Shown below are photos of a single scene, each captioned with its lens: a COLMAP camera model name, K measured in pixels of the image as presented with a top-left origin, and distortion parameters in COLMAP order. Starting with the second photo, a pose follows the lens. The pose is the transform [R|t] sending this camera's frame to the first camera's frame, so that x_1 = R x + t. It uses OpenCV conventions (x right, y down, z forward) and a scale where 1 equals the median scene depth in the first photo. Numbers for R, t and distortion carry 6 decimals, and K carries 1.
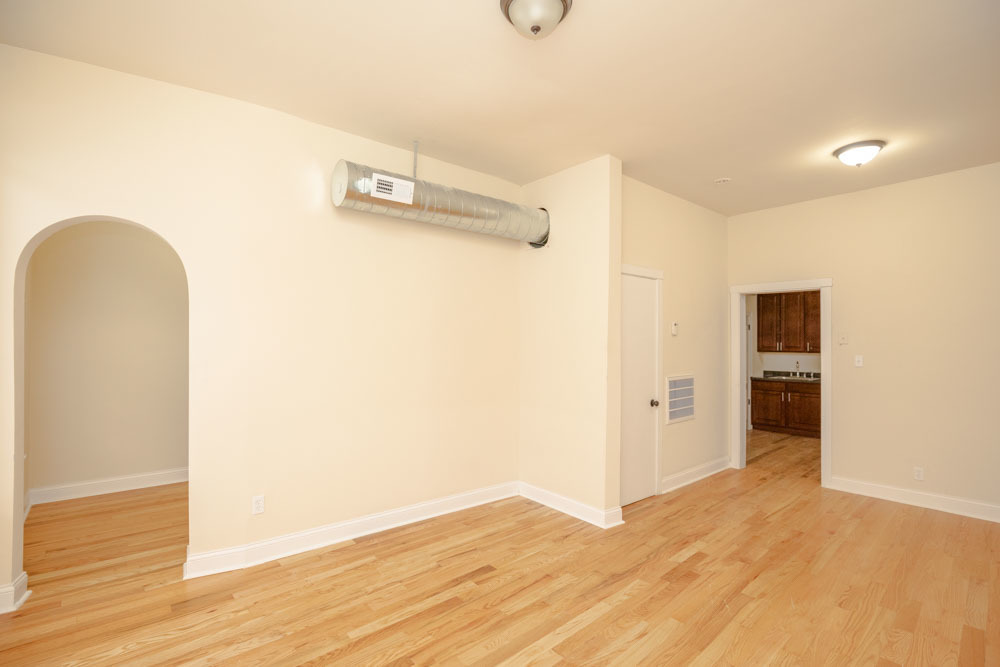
lens RADIAL K [[456.8, 0, 504.6], [0, 456.8, 338.2], [0, 0, 1]] dist [-0.023745, 0.006103]
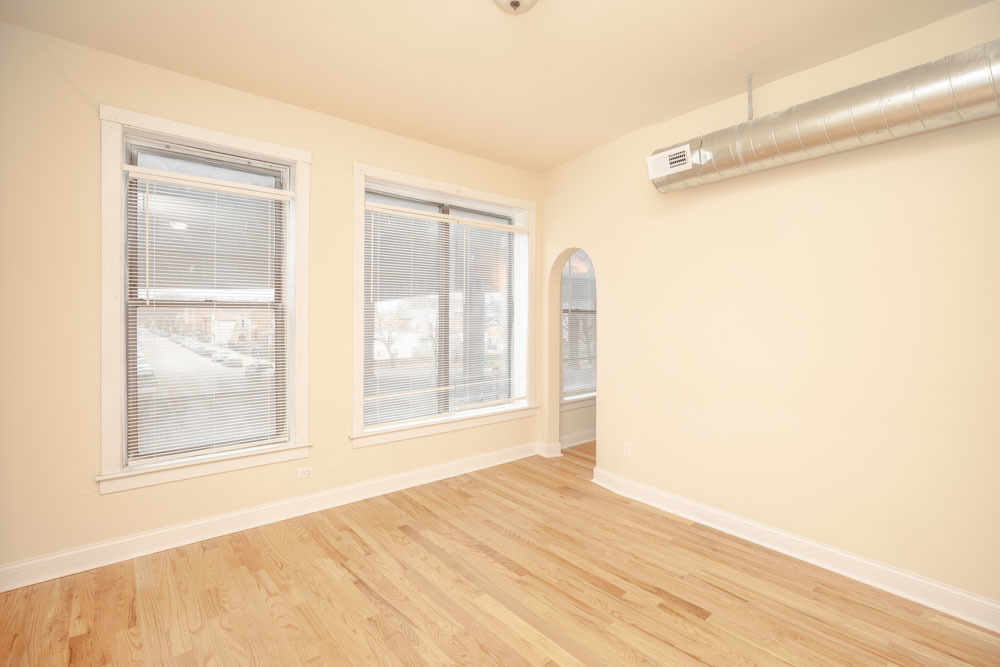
lens RADIAL K [[456.8, 0, 503.5], [0, 456.8, 326.4], [0, 0, 1]] dist [-0.023745, 0.006103]
pose [[-0.011091, 0.007247, -0.999912, 0.711550], [-0.000171, 0.999974, 0.007249, 0.013081], [0.999938, 0.000251, -0.011089, 0.652183]]
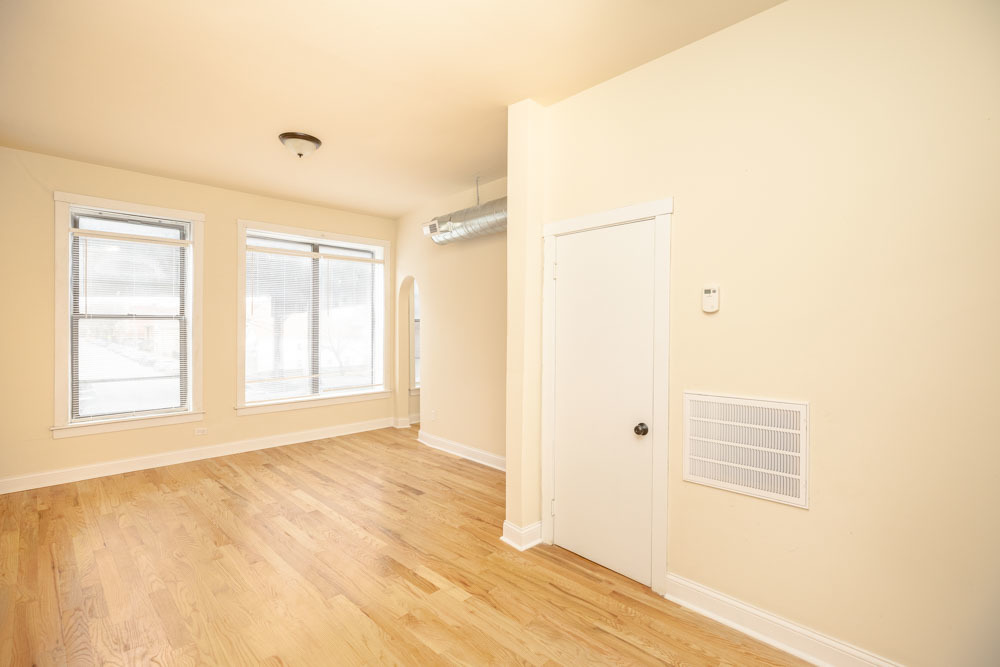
lens RADIAL K [[456.8, 0, 505.4], [0, 456.8, 331.9], [0, 0, 1]] dist [-0.023745, 0.006103]
pose [[0.075307, 0.001472, -0.997159, 1.308266], [0.001936, 0.999997, 0.001622, 0.021086], [0.997159, -0.002053, 0.075304, 1.123640]]
